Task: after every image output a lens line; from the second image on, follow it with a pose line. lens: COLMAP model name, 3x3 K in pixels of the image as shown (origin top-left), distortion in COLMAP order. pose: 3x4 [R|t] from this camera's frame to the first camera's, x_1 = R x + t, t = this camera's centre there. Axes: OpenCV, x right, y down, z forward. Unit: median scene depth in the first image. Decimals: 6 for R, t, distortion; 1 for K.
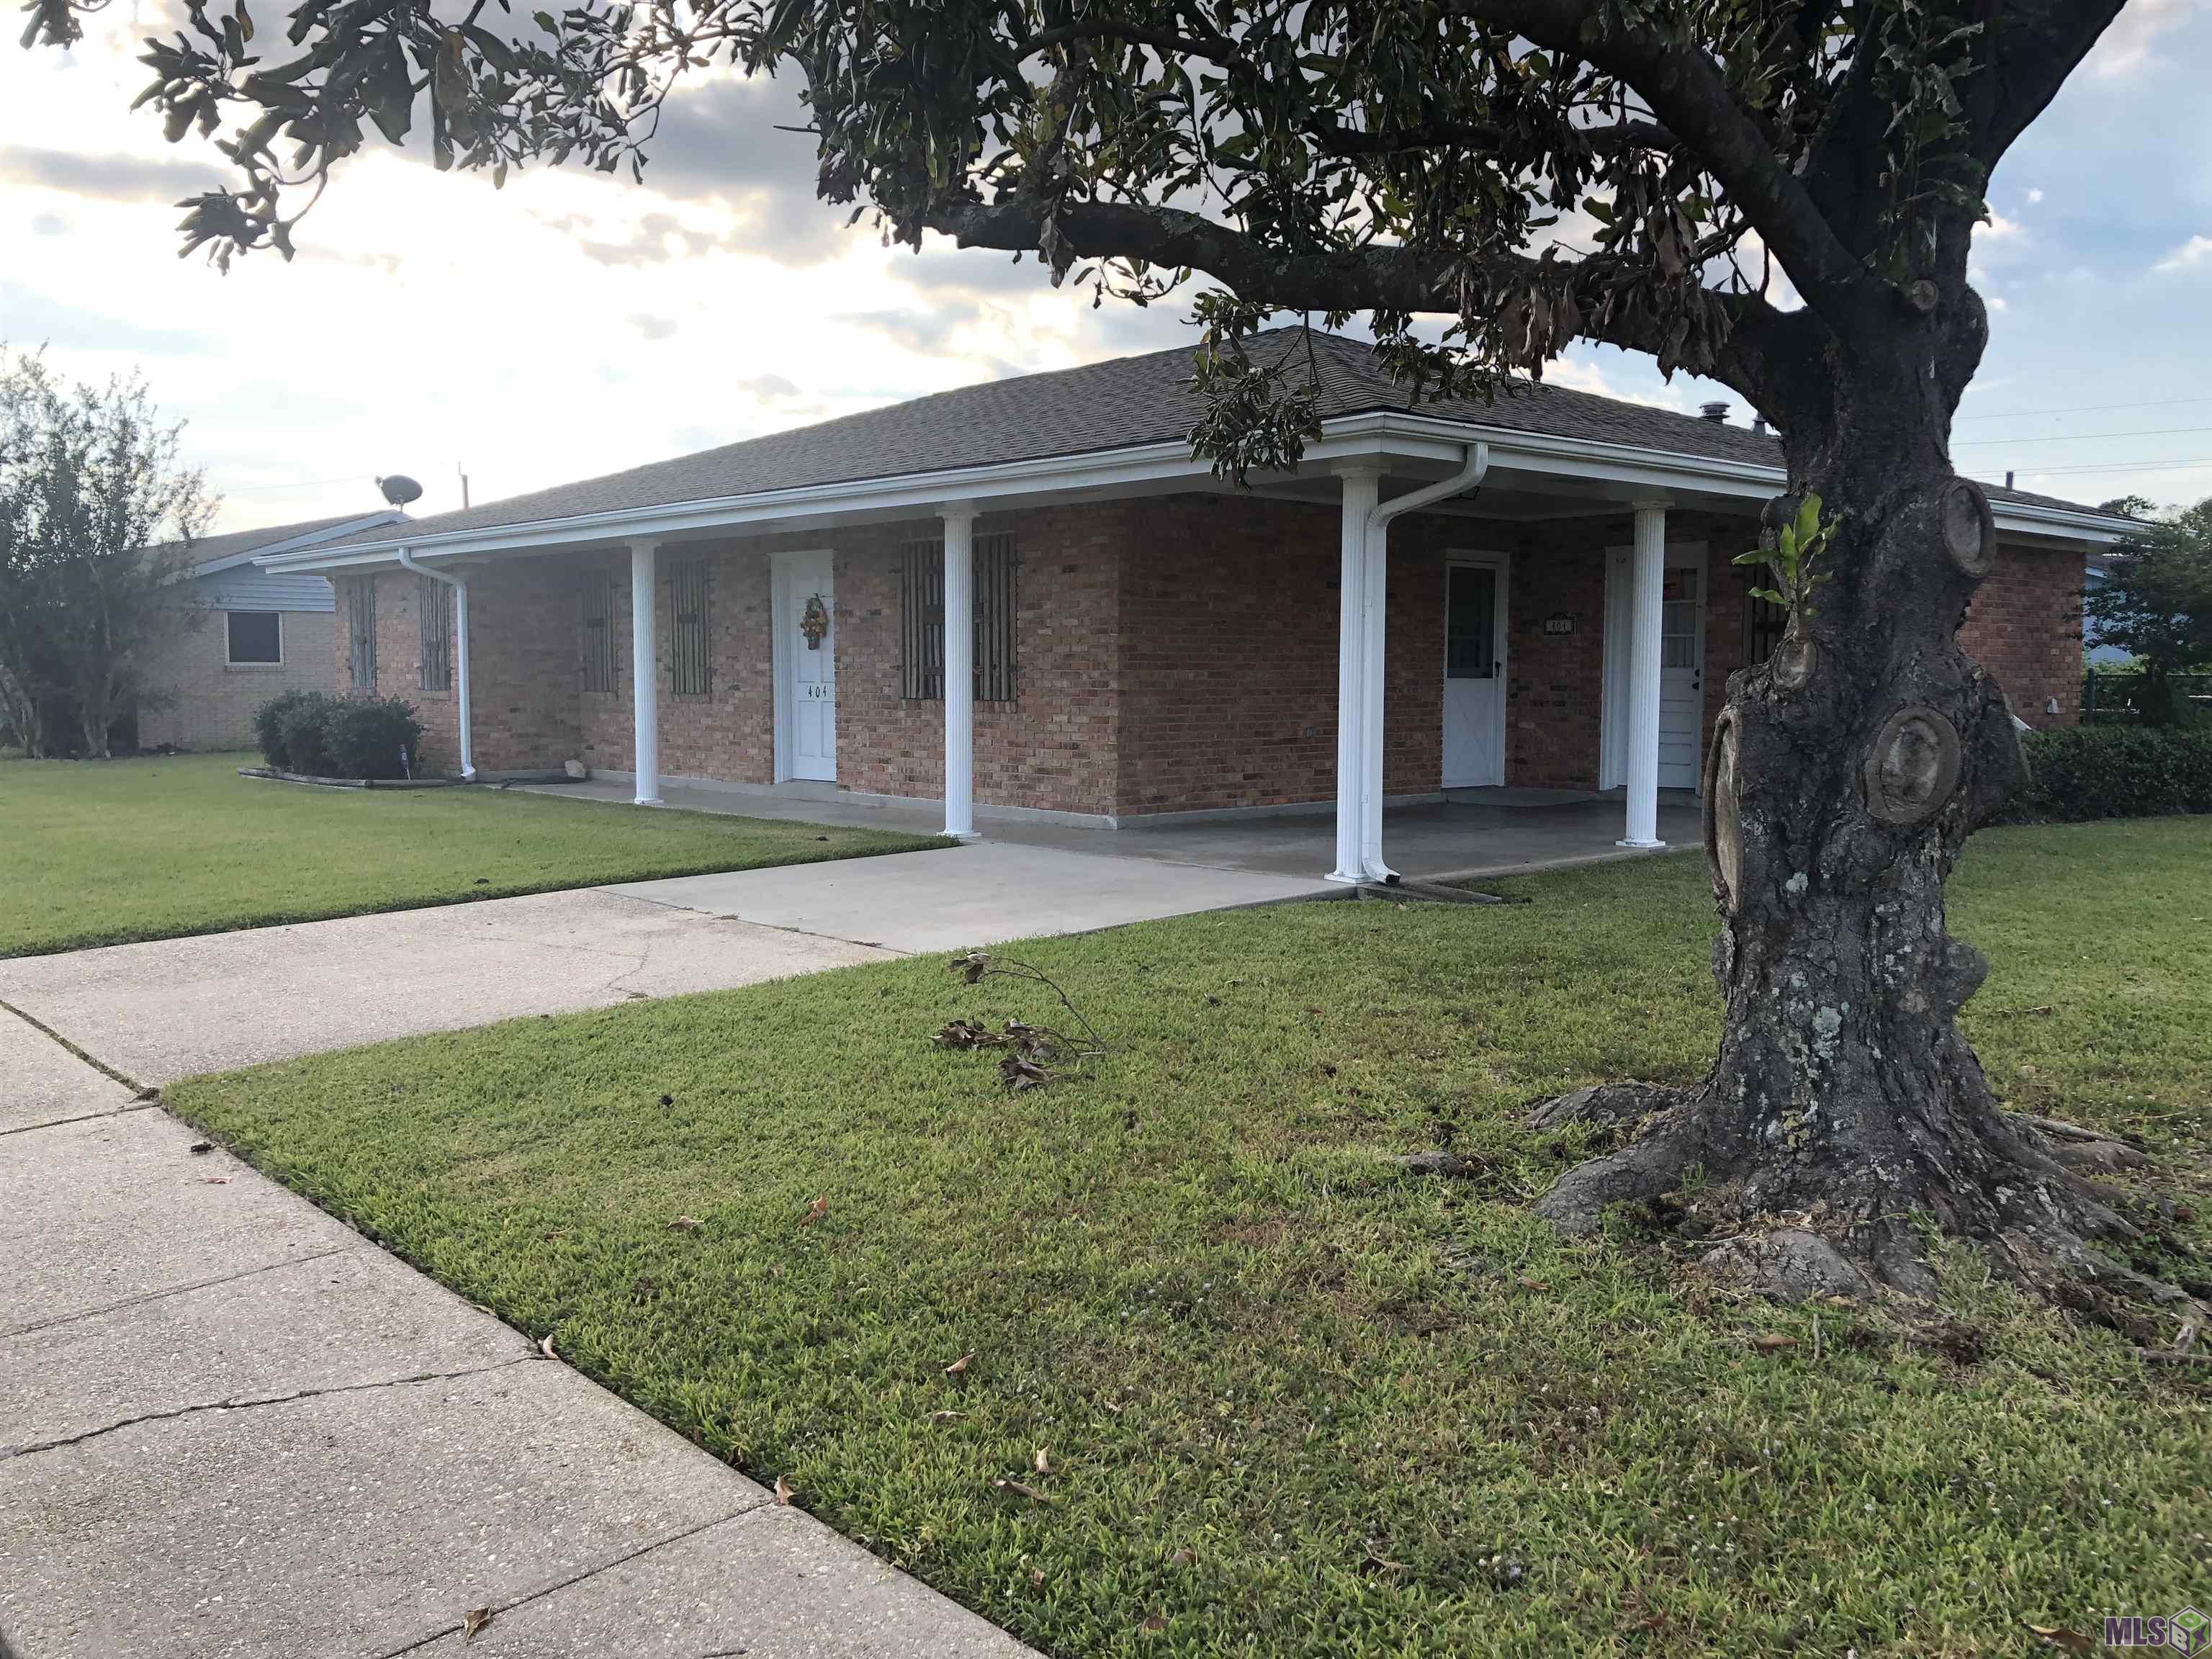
lens RADIAL K [[1783.0, 0, 1106.0], [0, 1783.0, 829.5], [0, 0, 1]] dist [0.053292, -0.001003]
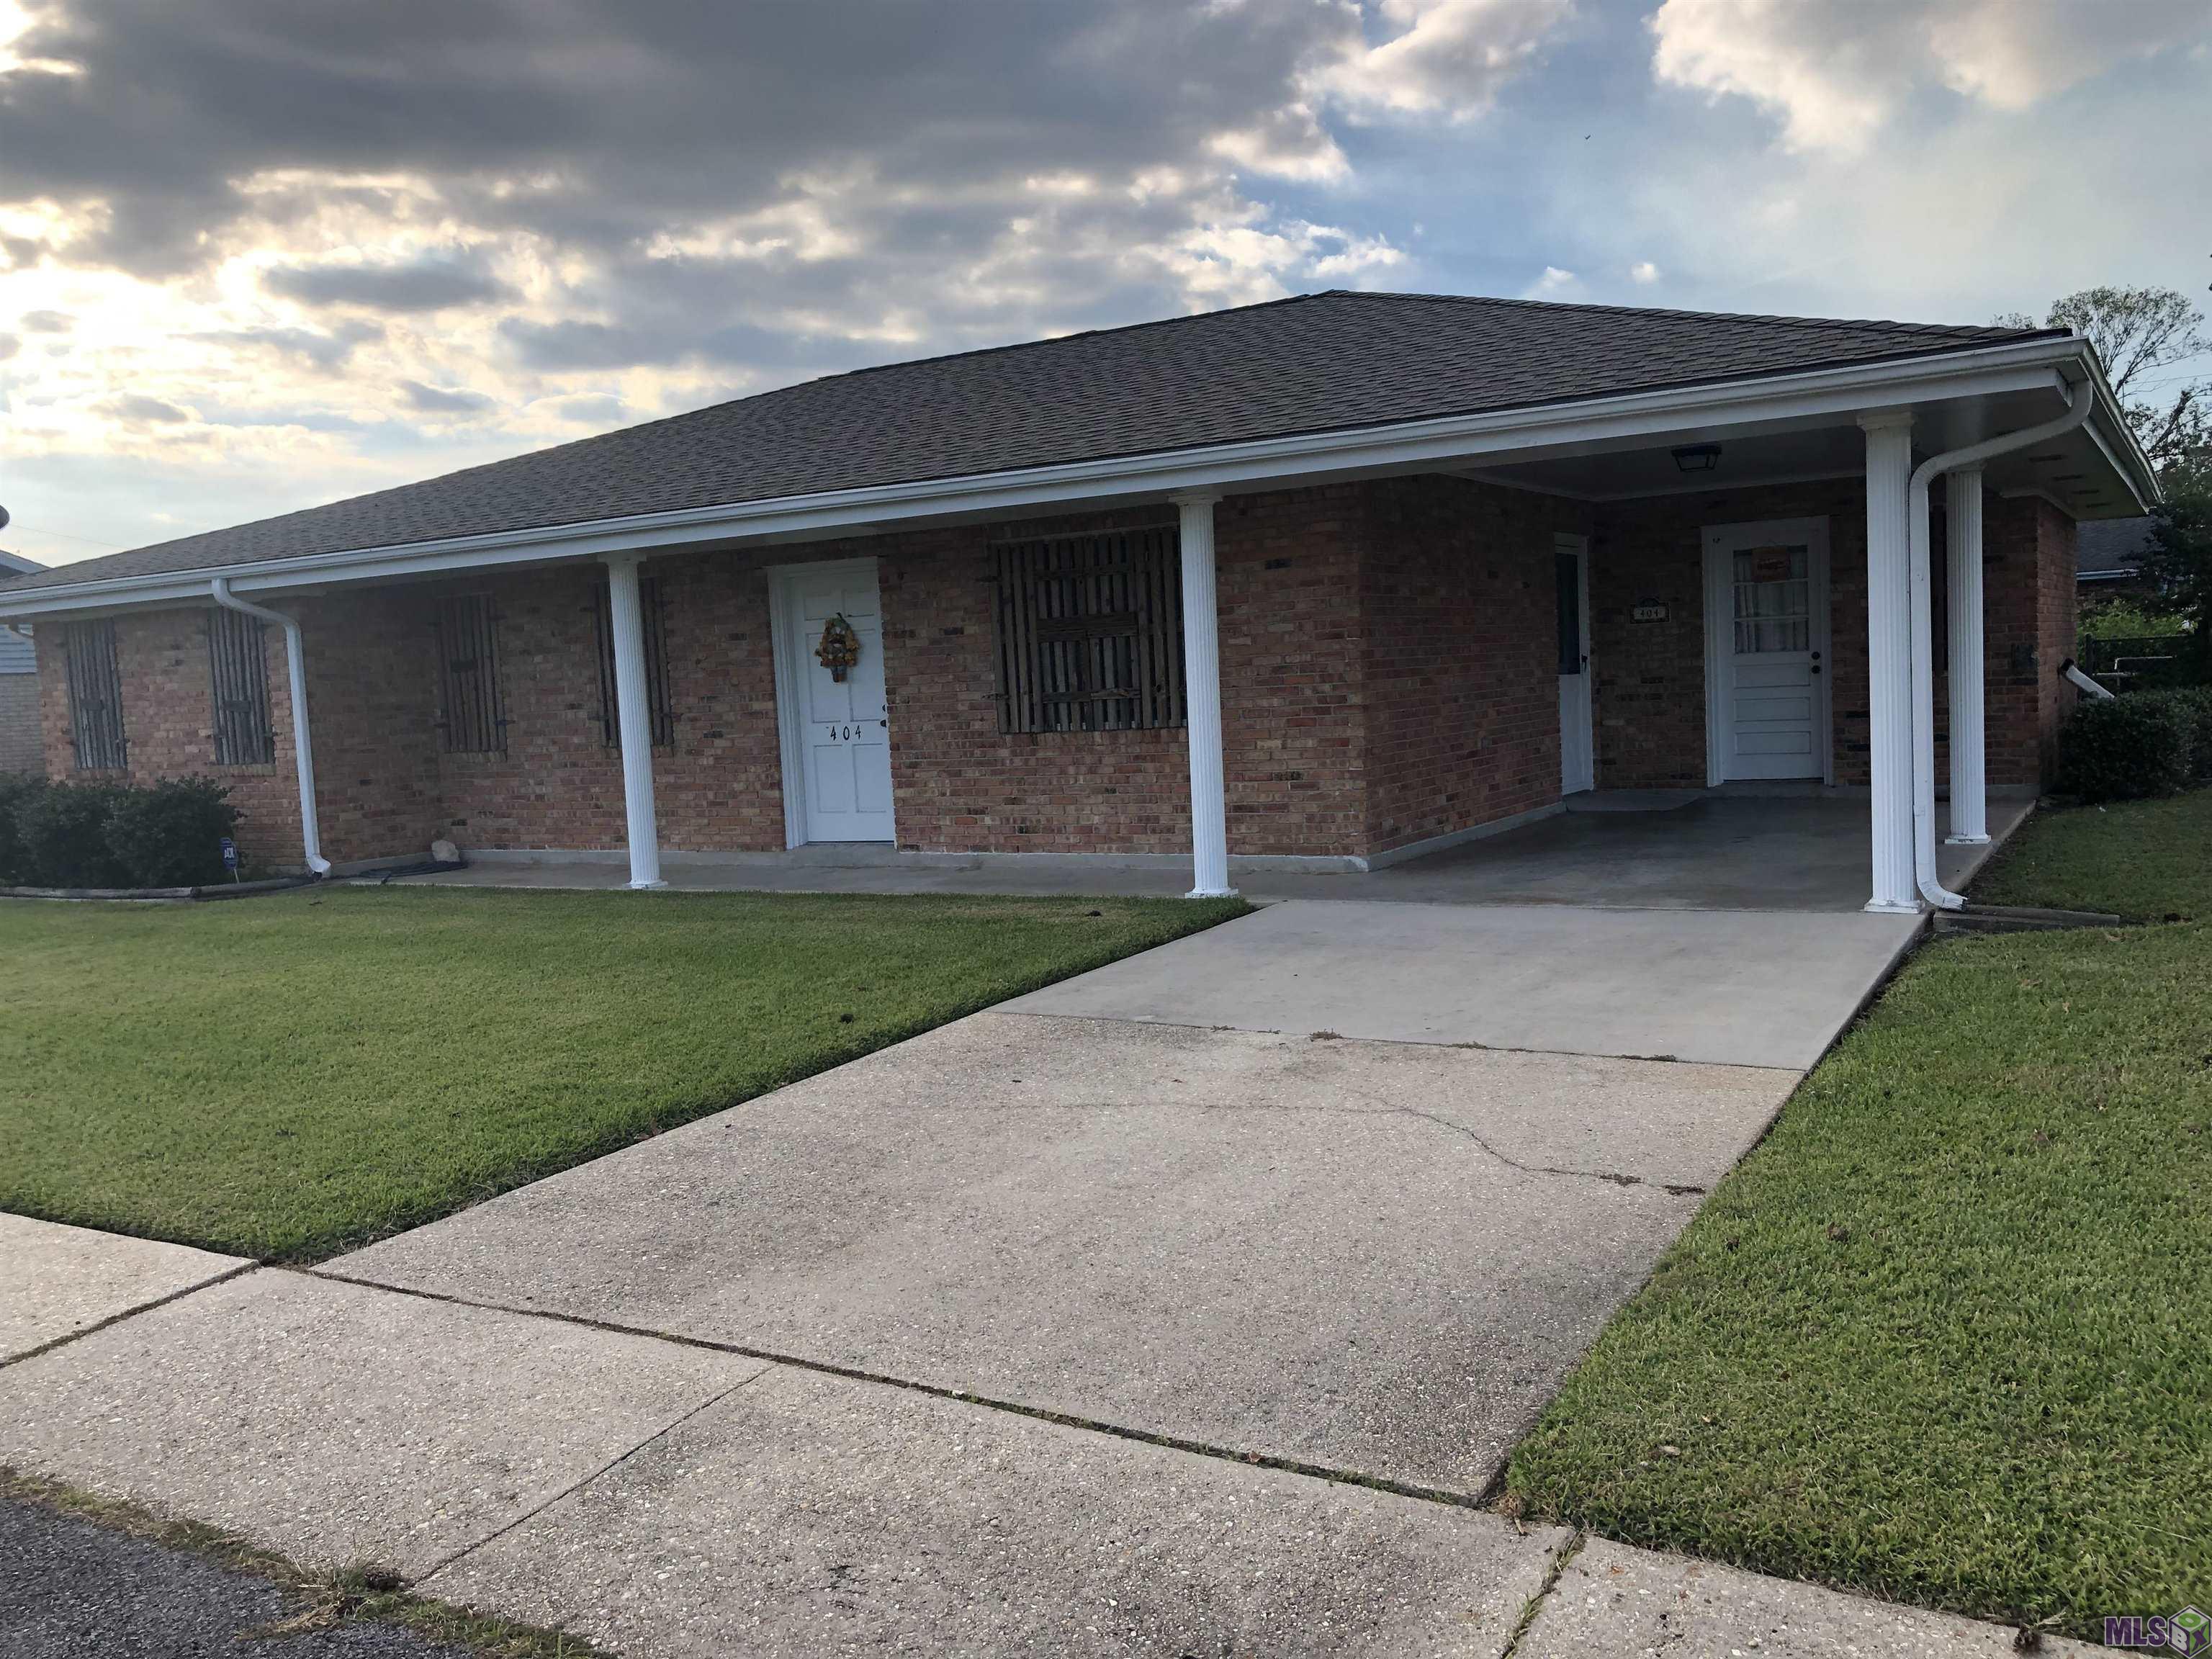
lens RADIAL K [[1783.0, 0, 1106.0], [0, 1783.0, 829.5], [0, 0, 1]] dist [0.053292, -0.001003]
pose [[0.958932, -0.075291, 0.273460, -0.277038], [0.078627, 0.996903, -0.001244, -0.023157], [-0.272519, 0.022694, 0.961883, 0.186804]]
